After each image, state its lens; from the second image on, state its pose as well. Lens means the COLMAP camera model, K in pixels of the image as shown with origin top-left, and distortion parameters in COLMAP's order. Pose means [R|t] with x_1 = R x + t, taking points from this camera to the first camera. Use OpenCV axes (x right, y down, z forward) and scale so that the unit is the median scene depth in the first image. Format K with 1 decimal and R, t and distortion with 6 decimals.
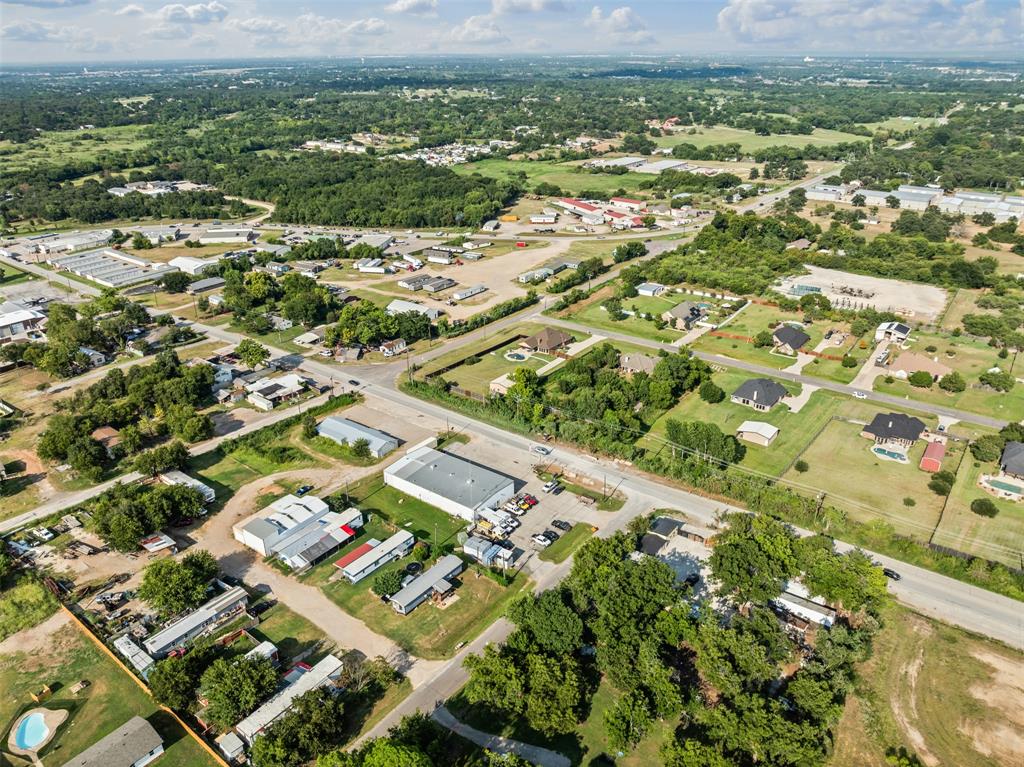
lens RADIAL K [[742.3, 0, 504.1], [0, 742.3, 379.4], [0, 0, 1]] dist [-0.046036, 0.001951]
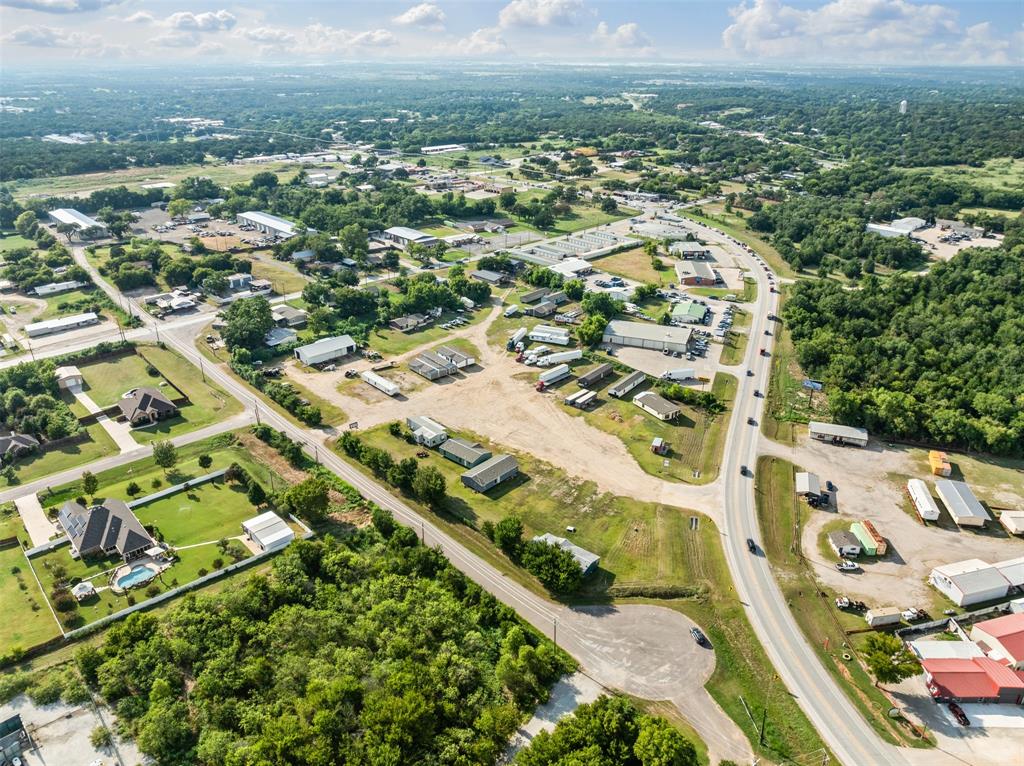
lens RADIAL K [[712.2, 0, 528.2], [0, 712.2, 378.9], [0, 0, 1]] dist [-0.044686, 0.002455]
pose [[-0.150817, 0.419787, -0.895005, 0.572857], [-0.412175, 0.796209, 0.442904, -0.504292], [0.898535, 0.435696, 0.052944, 1.113902]]
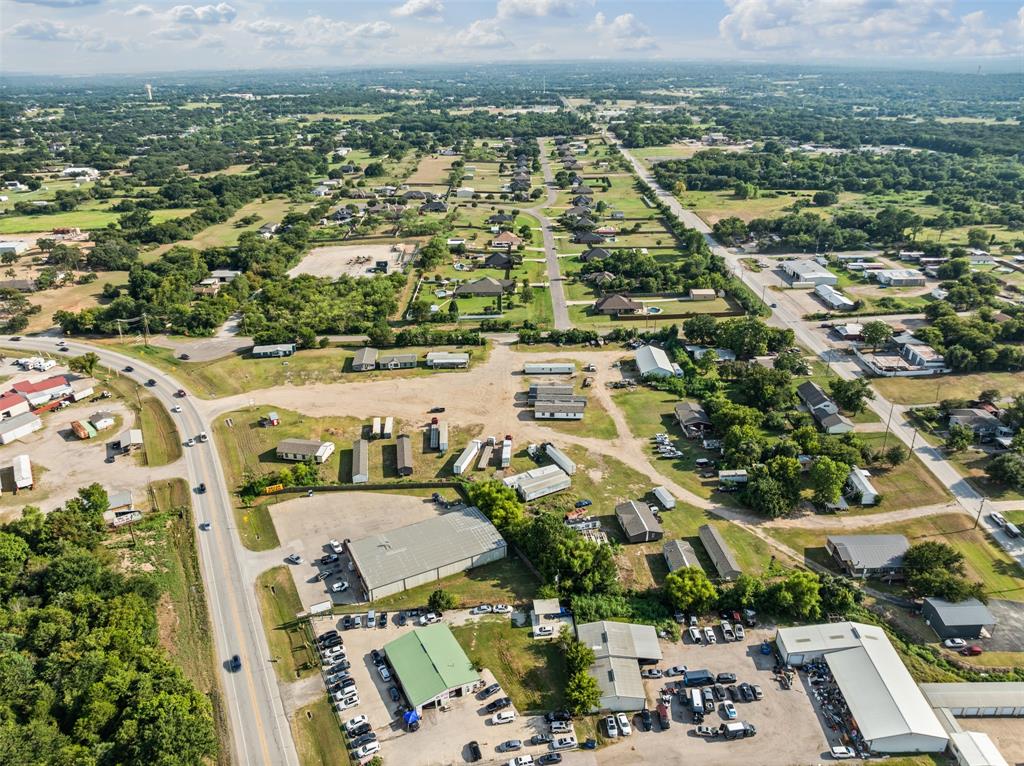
lens RADIAL K [[726.9, 0, 512.0], [0, 726.9, 383.0], [0, 0, 1]] dist [-0.050872, 0.021253]
pose [[-0.612428, -0.314275, 0.725371, -0.593811], [0.340030, 0.723635, 0.600609, -0.591185], [-0.713661, 0.614478, -0.336311, 1.319818]]
